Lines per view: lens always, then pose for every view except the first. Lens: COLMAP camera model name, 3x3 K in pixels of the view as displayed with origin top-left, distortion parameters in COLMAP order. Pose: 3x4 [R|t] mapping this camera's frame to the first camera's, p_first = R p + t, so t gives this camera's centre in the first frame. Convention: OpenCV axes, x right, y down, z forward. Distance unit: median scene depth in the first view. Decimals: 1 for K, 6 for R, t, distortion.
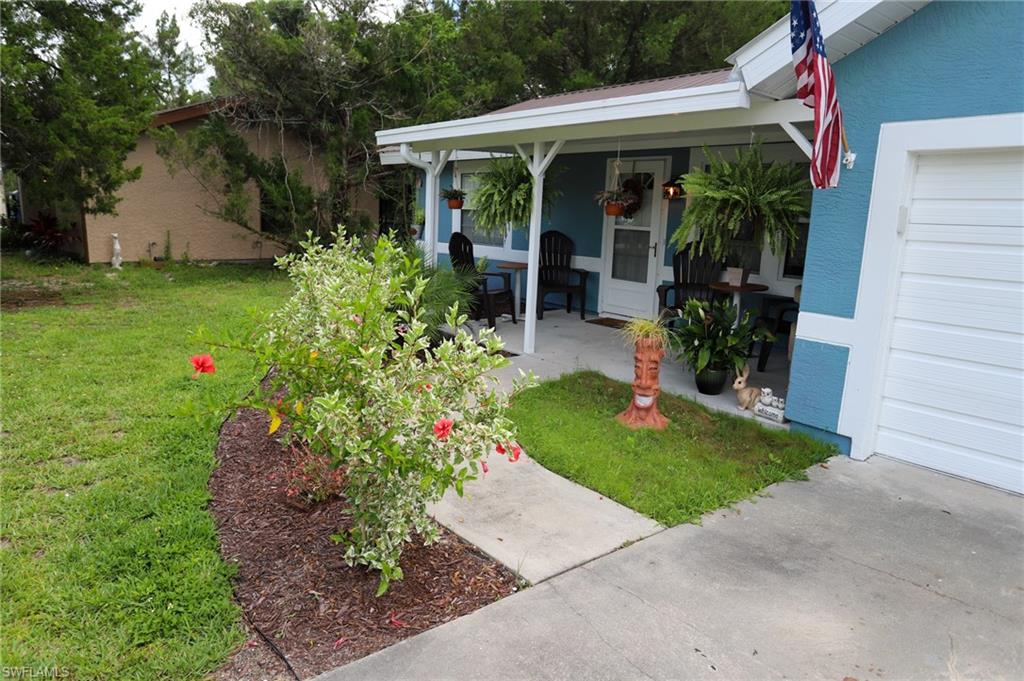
lens RADIAL K [[672.7, 0, 512.0], [0, 672.7, 340.5], [0, 0, 1]] dist [-0.030319, 0.001292]
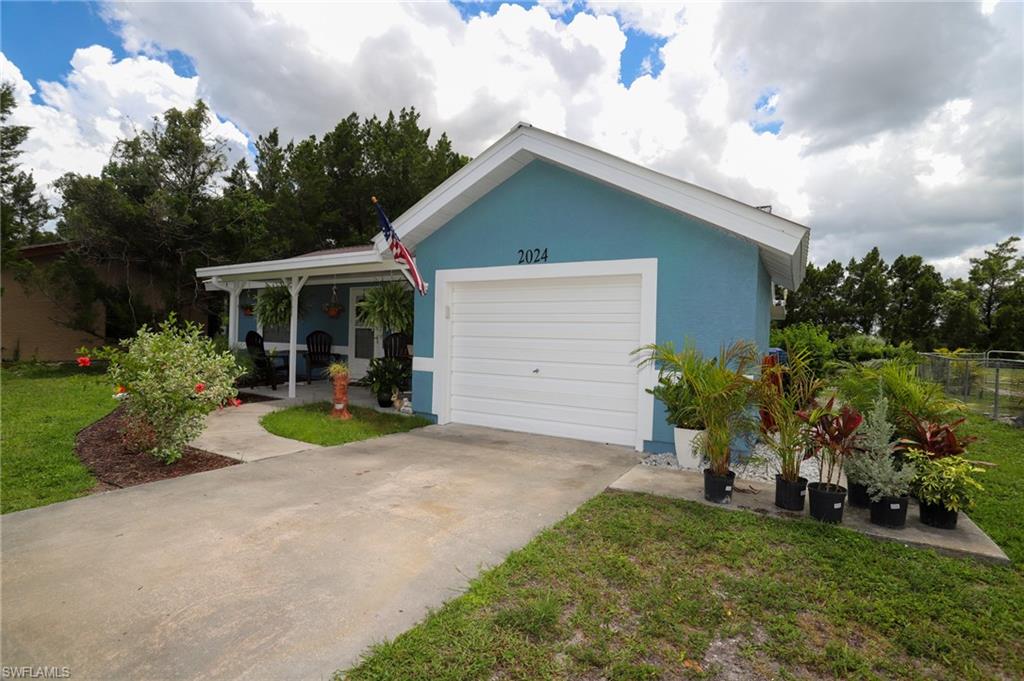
lens RADIAL K [[544.2, 0, 512.0], [0, 544.2, 340.5], [0, 0, 1]] dist [0.000475, 0.001863]
pose [[0.956693, -0.012352, 0.290835, 0.122548], [0.064355, 0.983352, -0.169932, 0.112683], [-0.283894, 0.181290, 0.941561, -0.364159]]
